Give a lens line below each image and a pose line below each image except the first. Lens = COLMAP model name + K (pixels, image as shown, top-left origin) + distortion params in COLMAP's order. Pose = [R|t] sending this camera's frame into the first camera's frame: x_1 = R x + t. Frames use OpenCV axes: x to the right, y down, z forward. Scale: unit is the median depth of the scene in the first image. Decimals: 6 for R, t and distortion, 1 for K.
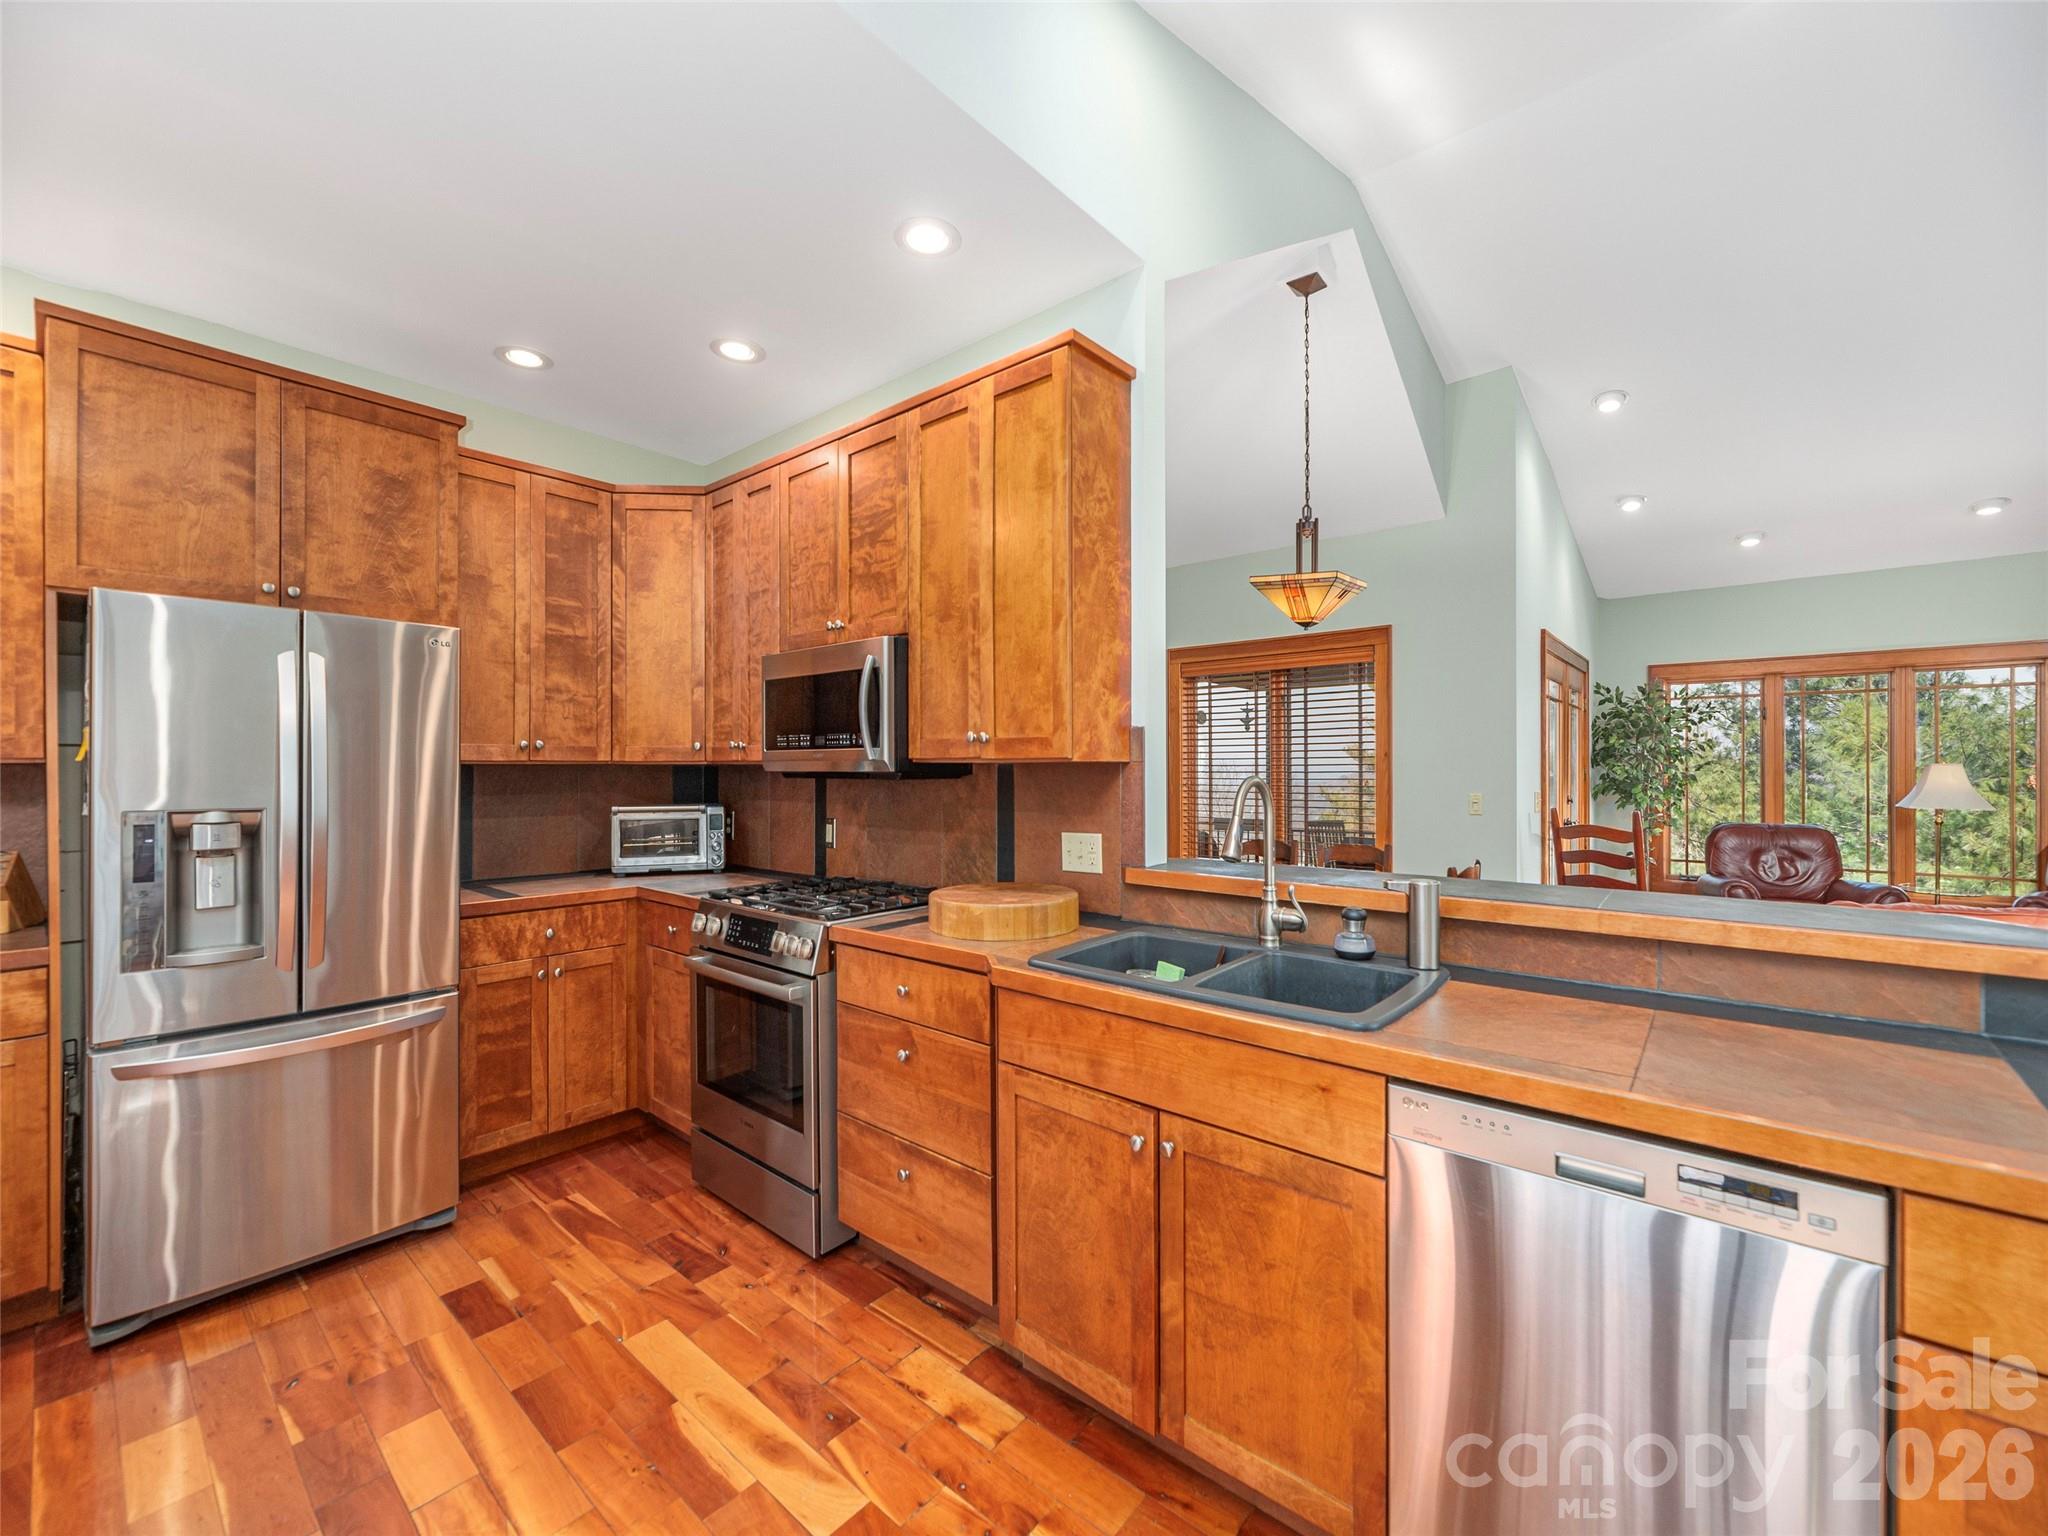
lens RADIAL K [[835.5, 0, 1021.6], [0, 835.5, 767.7], [0, 0, 1]] dist [-0.002614, -0.000266]
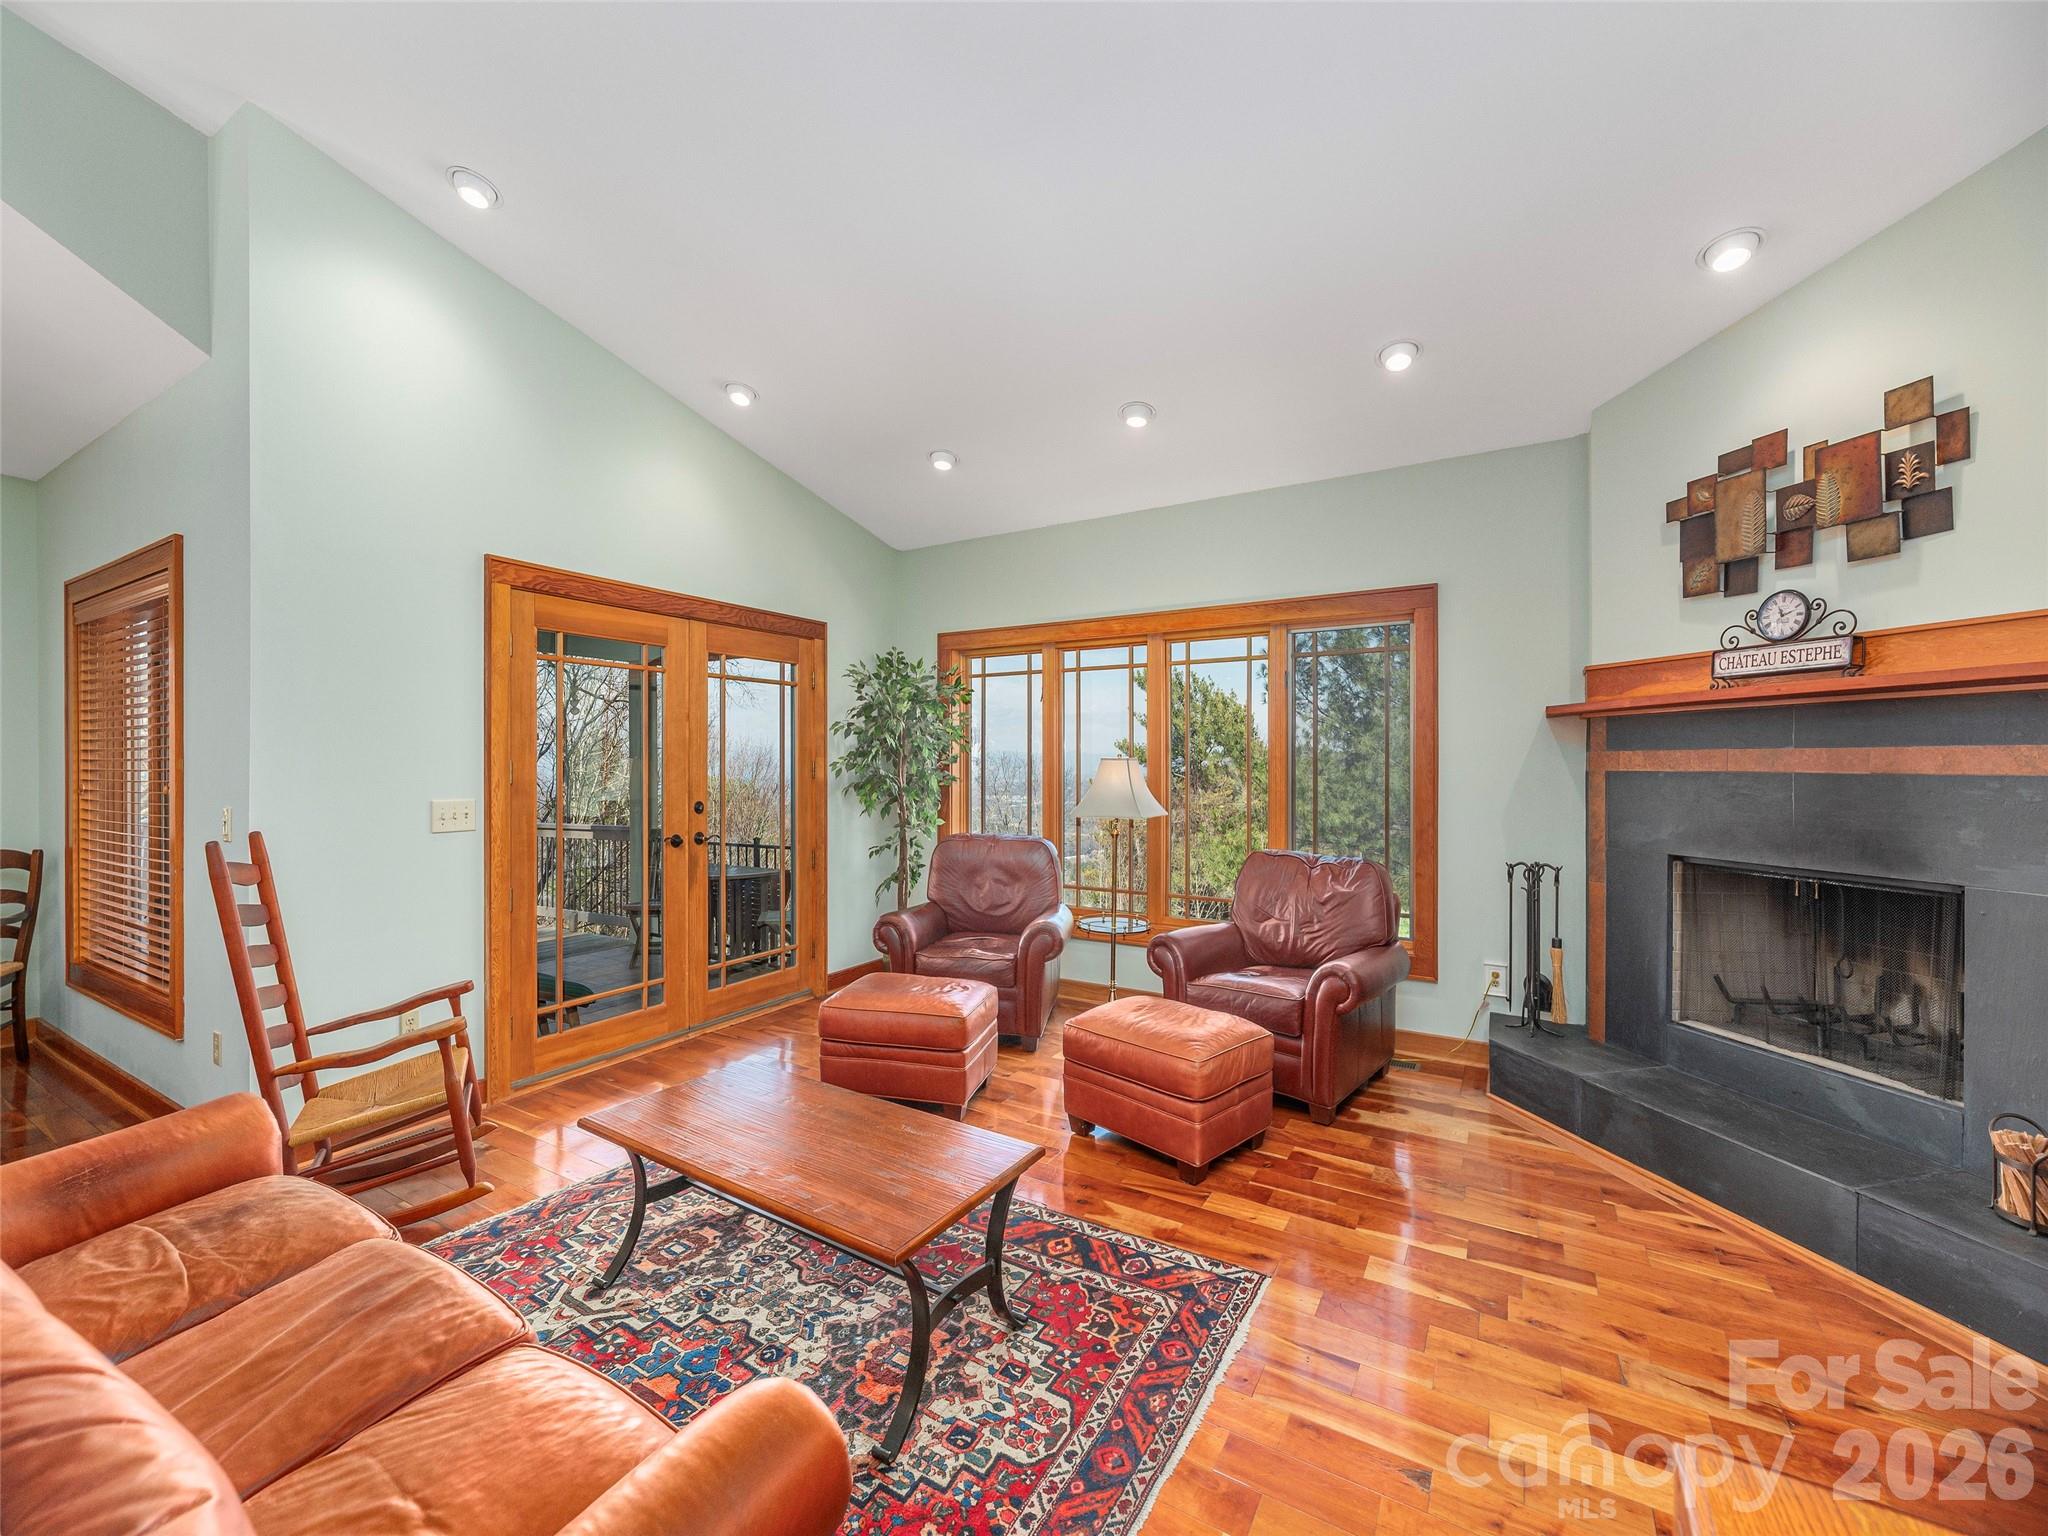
lens RADIAL K [[835.5, 0, 1018.5], [0, 835.5, 767.5], [0, 0, 1]] dist [-0.002614, -0.000266]
pose [[0.985640, -0.000455, 0.168858, 1.625479], [-0.000818, 0.999972, 0.007464, -0.003512], [-0.168856, -0.007495, 0.985612, 0.482467]]
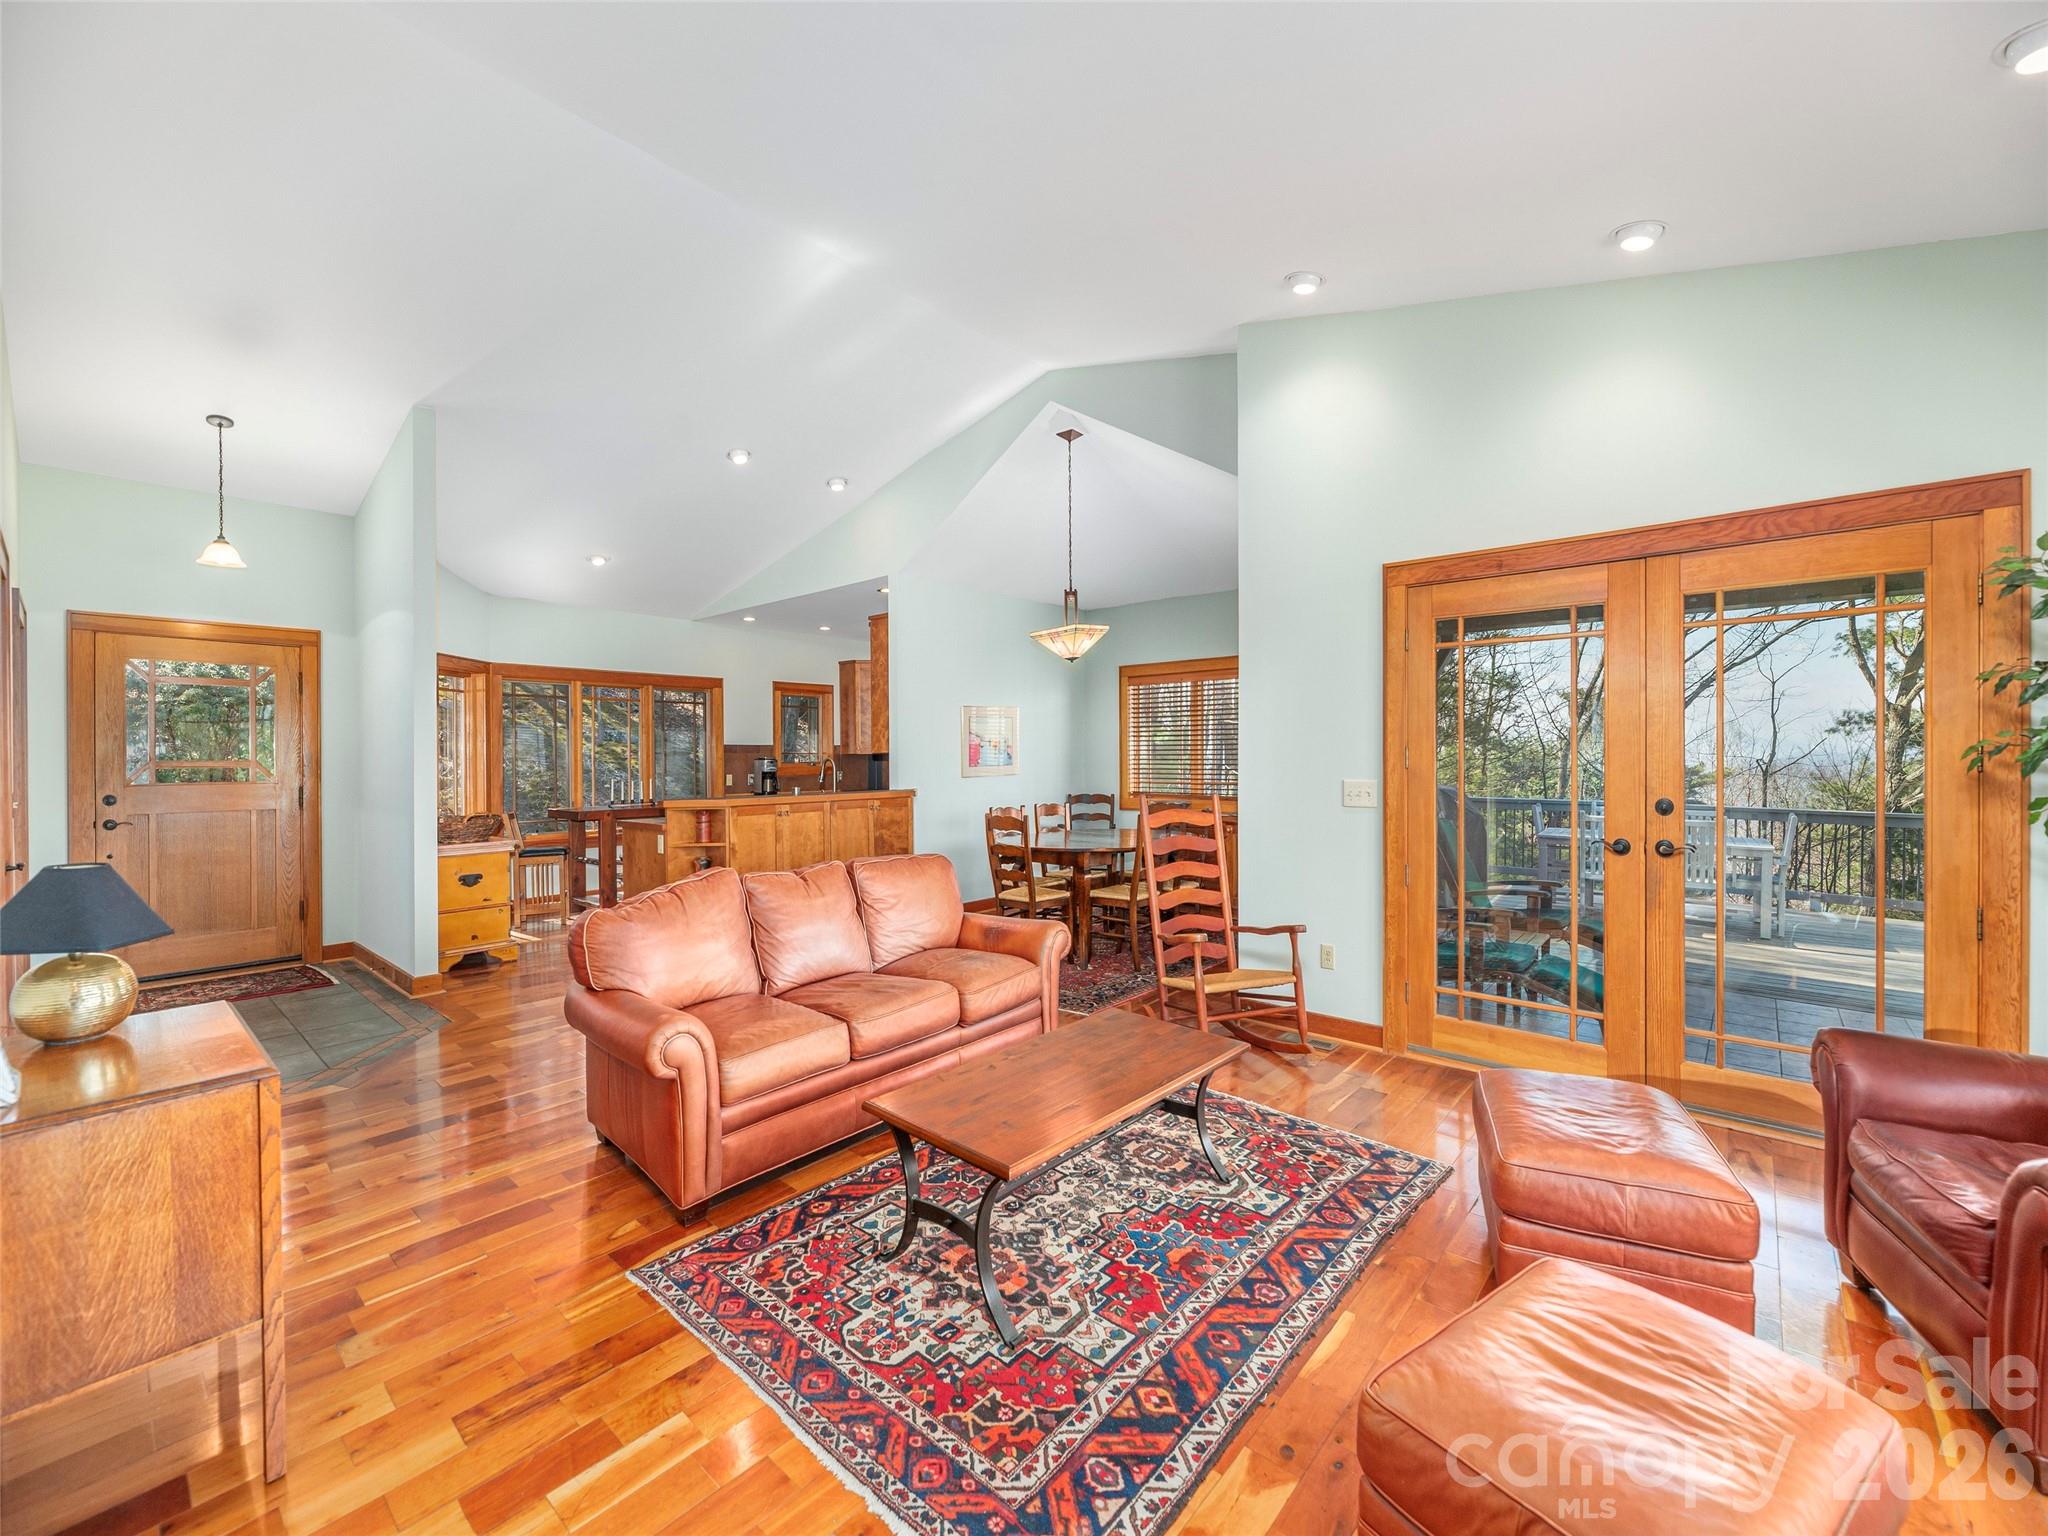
lens RADIAL K [[835.5, 0, 1024.5], [0, 835.5, 761.3], [0, 0, 1]] dist [-0.002614, -0.000266]
pose [[-0.004893, 0.009152, -0.999946, 2.406532], [0.009202, 0.999916, 0.009106, 0.001189], [0.999946, -0.009156, -0.004976, 1.190090]]
